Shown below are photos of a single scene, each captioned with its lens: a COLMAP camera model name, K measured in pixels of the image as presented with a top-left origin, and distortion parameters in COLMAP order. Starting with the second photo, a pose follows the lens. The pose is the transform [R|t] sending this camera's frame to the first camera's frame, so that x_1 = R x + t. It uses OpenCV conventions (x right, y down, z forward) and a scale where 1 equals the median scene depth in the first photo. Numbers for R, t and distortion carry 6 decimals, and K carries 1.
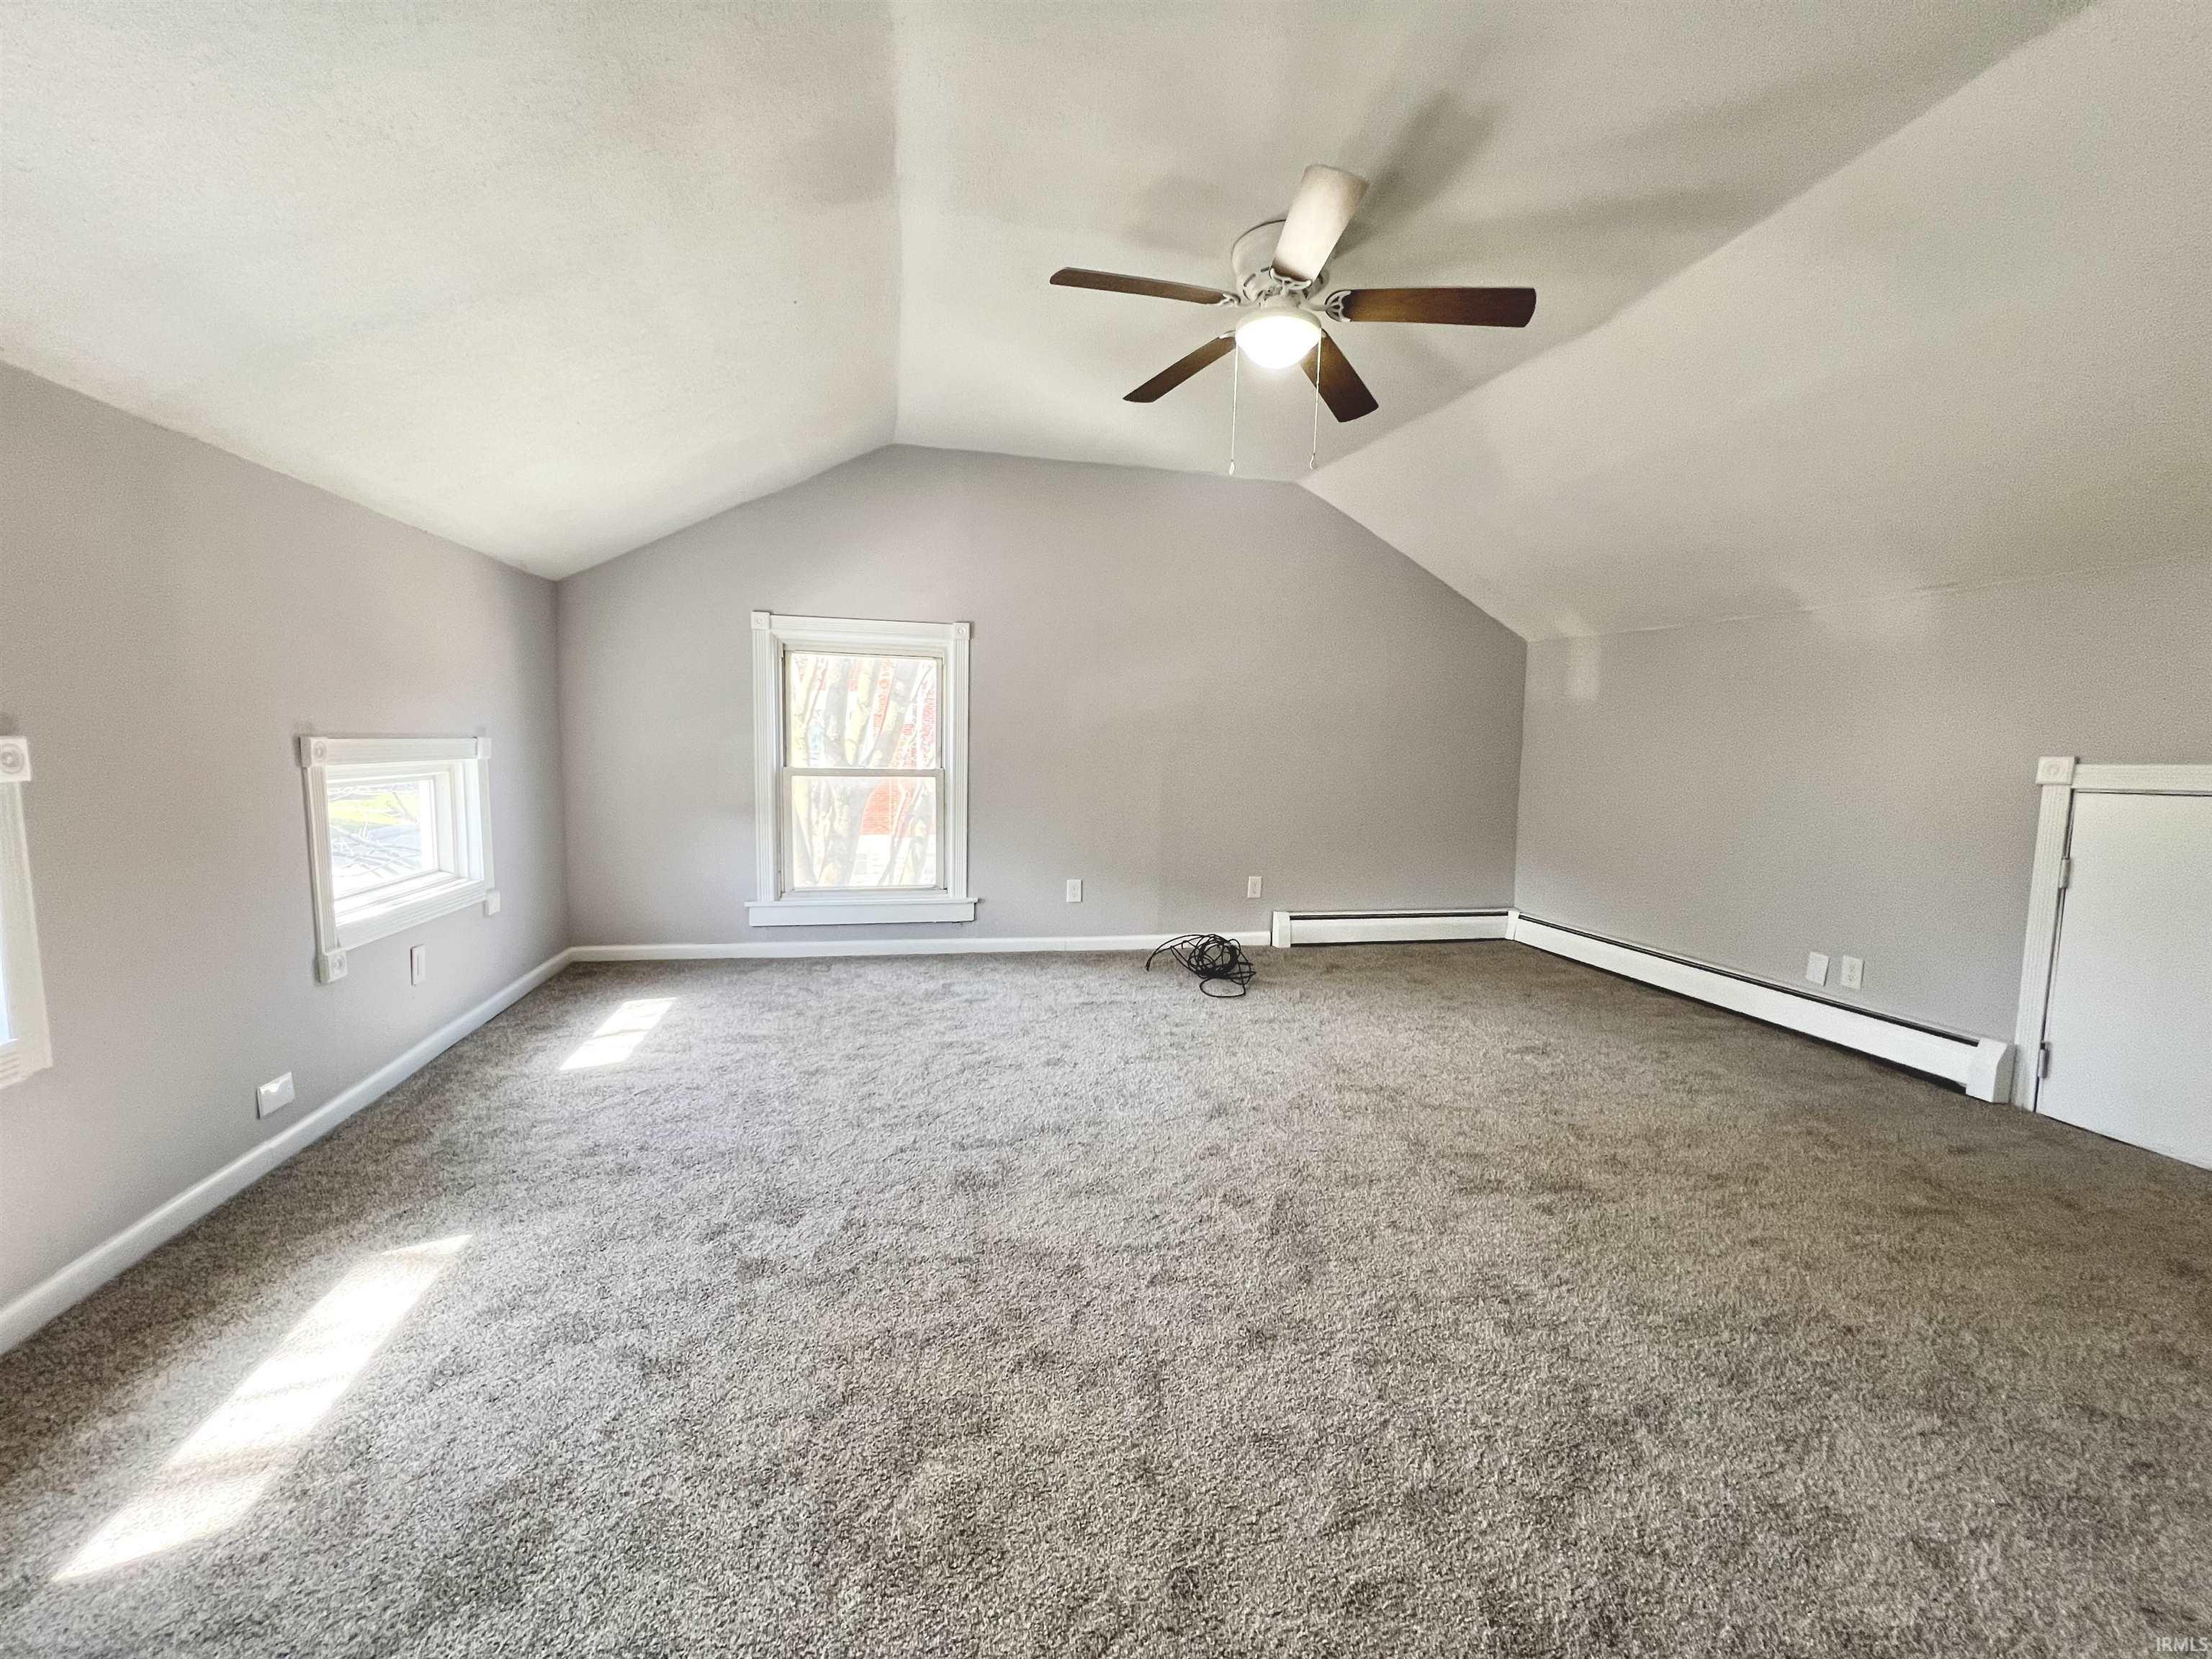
lens RADIAL K [[881.3, 0, 1101.9], [0, 881.3, 828.4], [0, 0, 1]] dist [-0.002358, 0.000148]
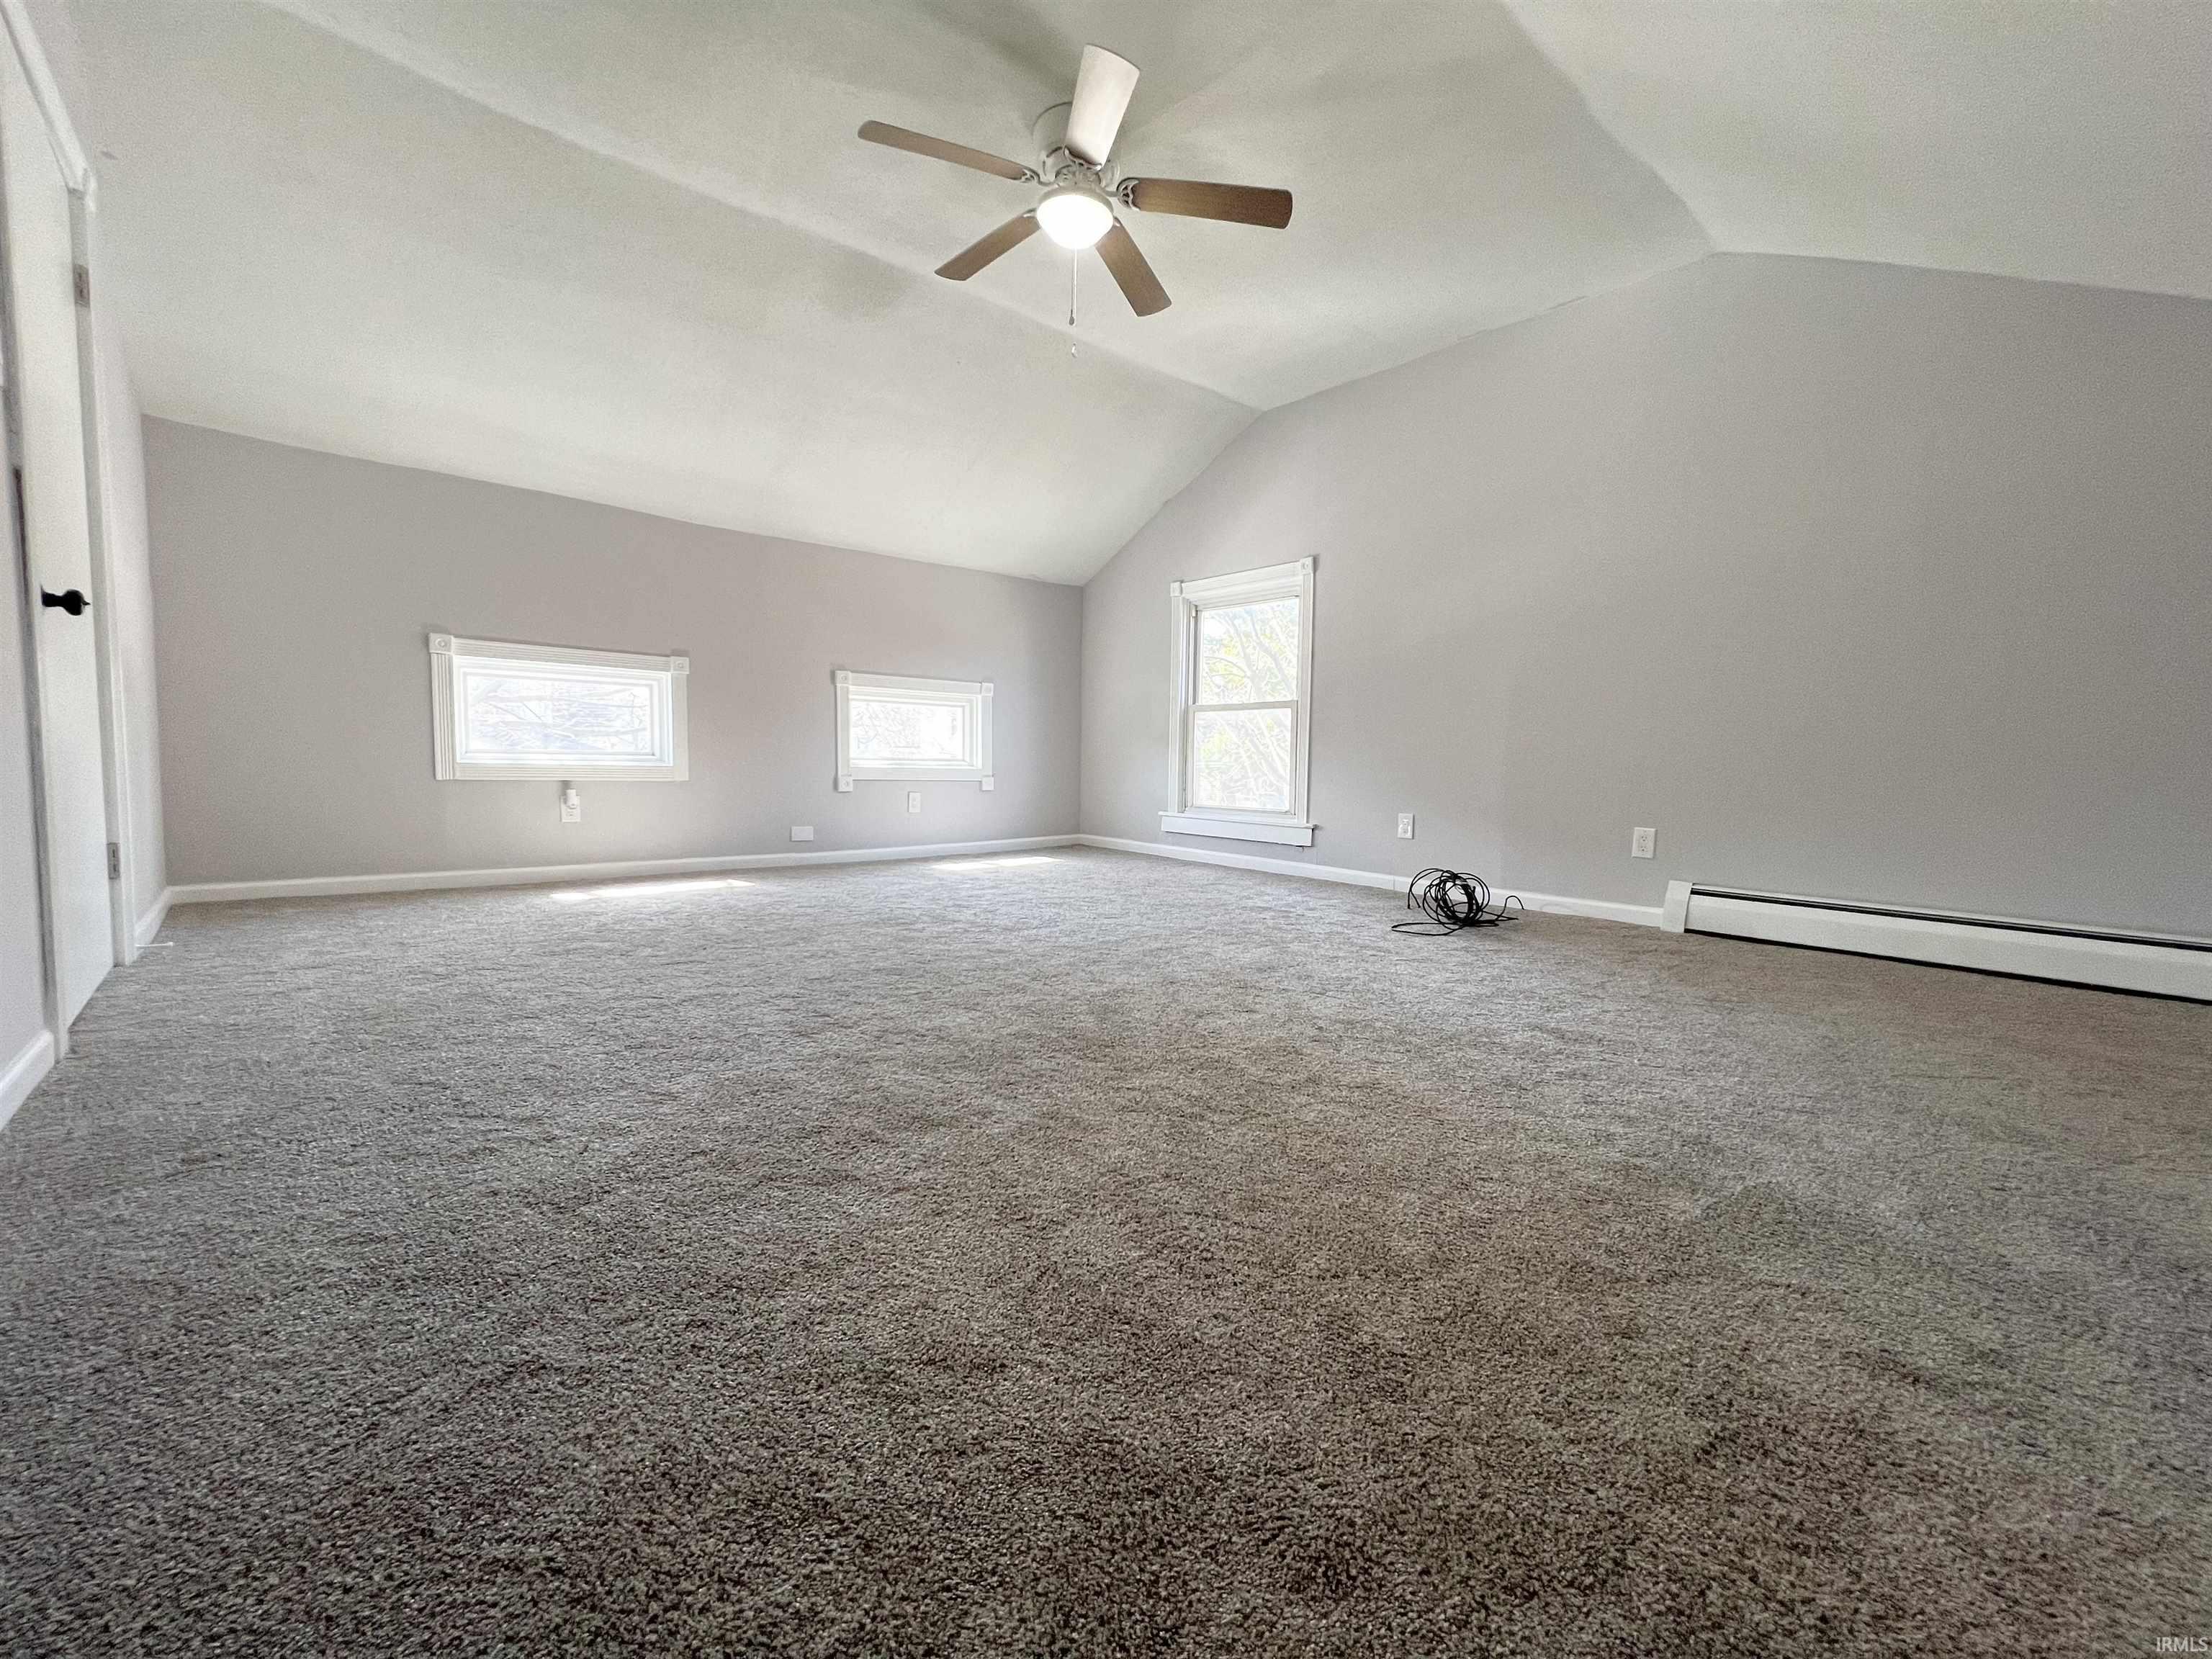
lens RADIAL K [[881.3, 0, 1101.1], [0, 881.3, 826.4], [0, 0, 1]] dist [-0.002358, 0.000148]
pose [[0.482707, 0.054424, -0.874089, 0.683497], [-0.093513, 0.995564, 0.010346, 0.101614], [0.870775, 0.076744, 0.485655, 0.310225]]
